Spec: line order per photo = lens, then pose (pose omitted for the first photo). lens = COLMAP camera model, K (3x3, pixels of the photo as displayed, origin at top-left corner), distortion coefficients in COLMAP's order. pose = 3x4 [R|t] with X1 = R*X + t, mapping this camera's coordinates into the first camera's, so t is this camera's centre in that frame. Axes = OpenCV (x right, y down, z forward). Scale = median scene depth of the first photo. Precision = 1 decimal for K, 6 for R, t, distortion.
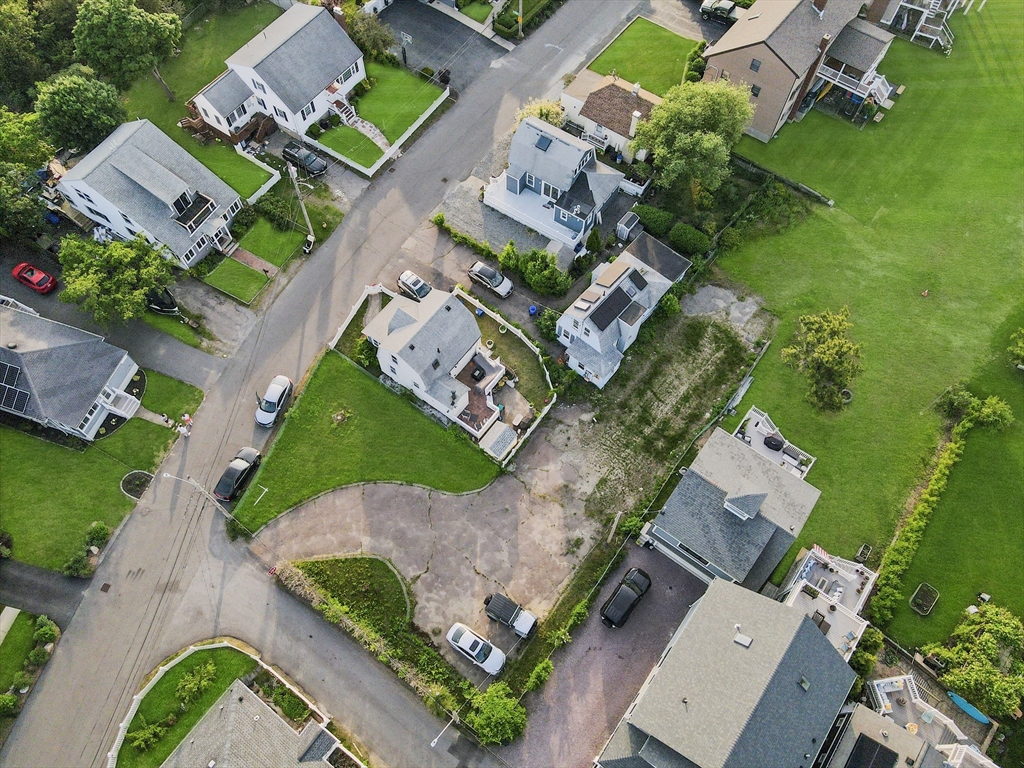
lens RADIAL K [[751.2, 0, 511.6], [0, 751.2, 381.6], [0, 0, 1]] dist [-0.001061, 0.019590]
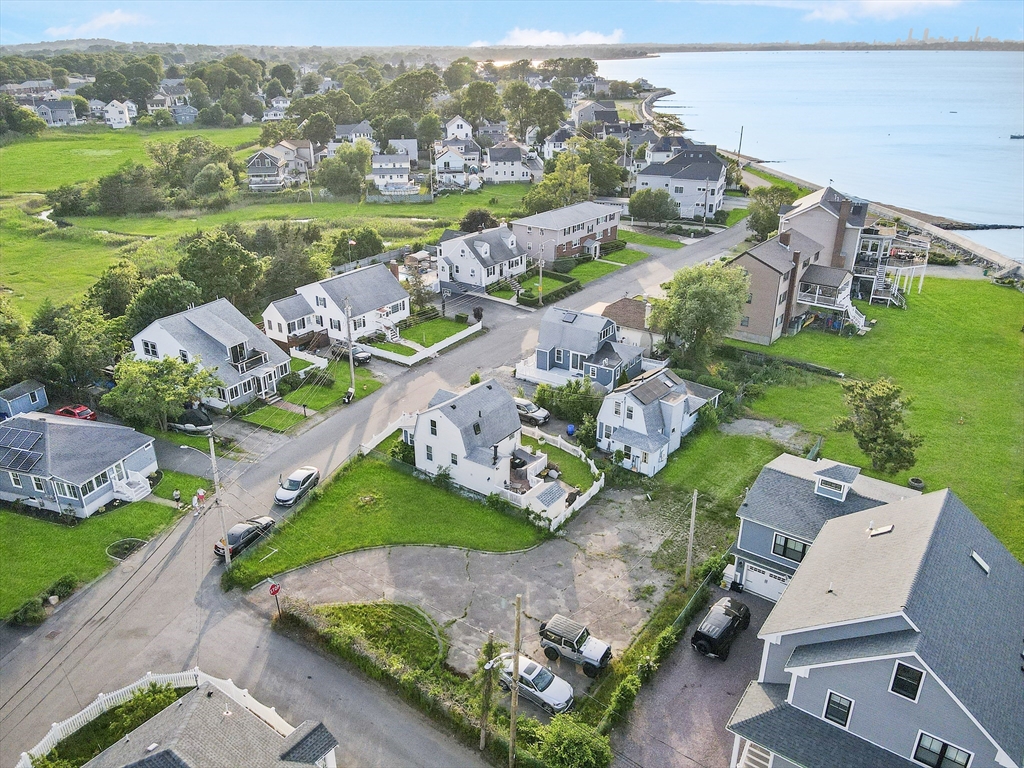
lens RADIAL K [[751.2, 0, 507.5], [0, 751.2, 384.2], [0, 0, 1]] dist [-0.001061, 0.019590]
pose [[0.999938, -0.010541, 0.003595, -0.064221], [0.010447, 0.775982, -0.630668, 0.536427], [0.003858, 0.630667, 0.776044, 0.218194]]
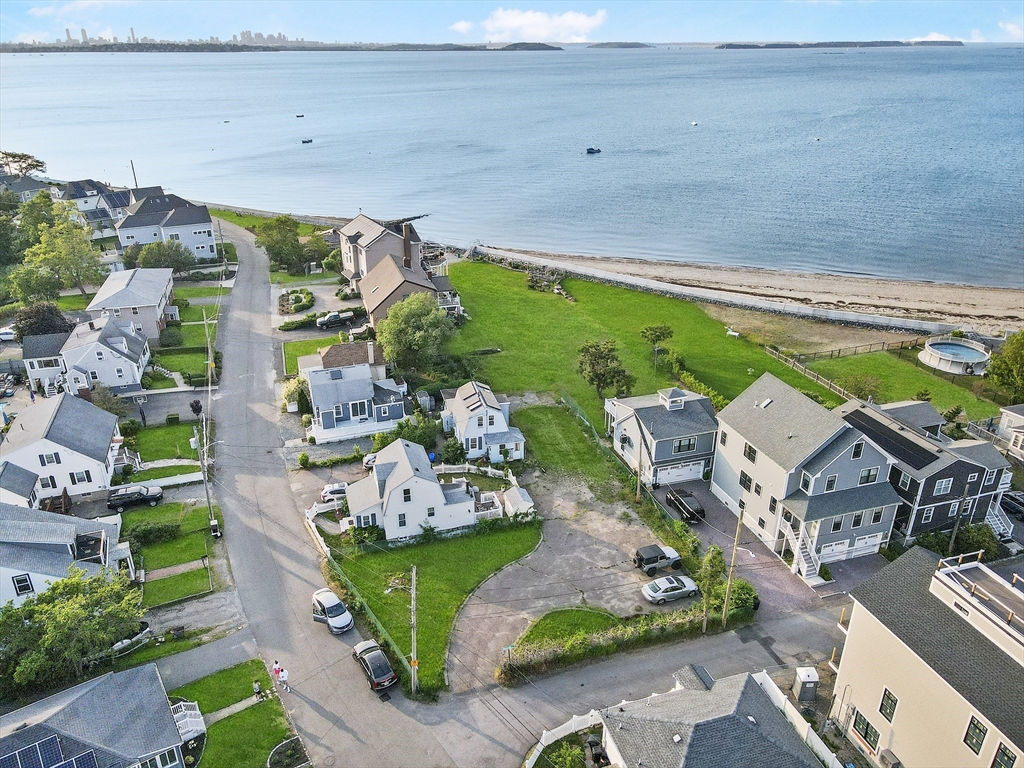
lens RADIAL K [[751.2, 0, 502.9], [0, 751.2, 381.1], [0, 0, 1]] dist [-0.001061, 0.019590]
pose [[0.586234, -0.336195, 0.737090, -0.805474], [0.725707, 0.622342, -0.293324, 0.281004], [-0.360108, 0.706868, 0.608818, 0.190240]]
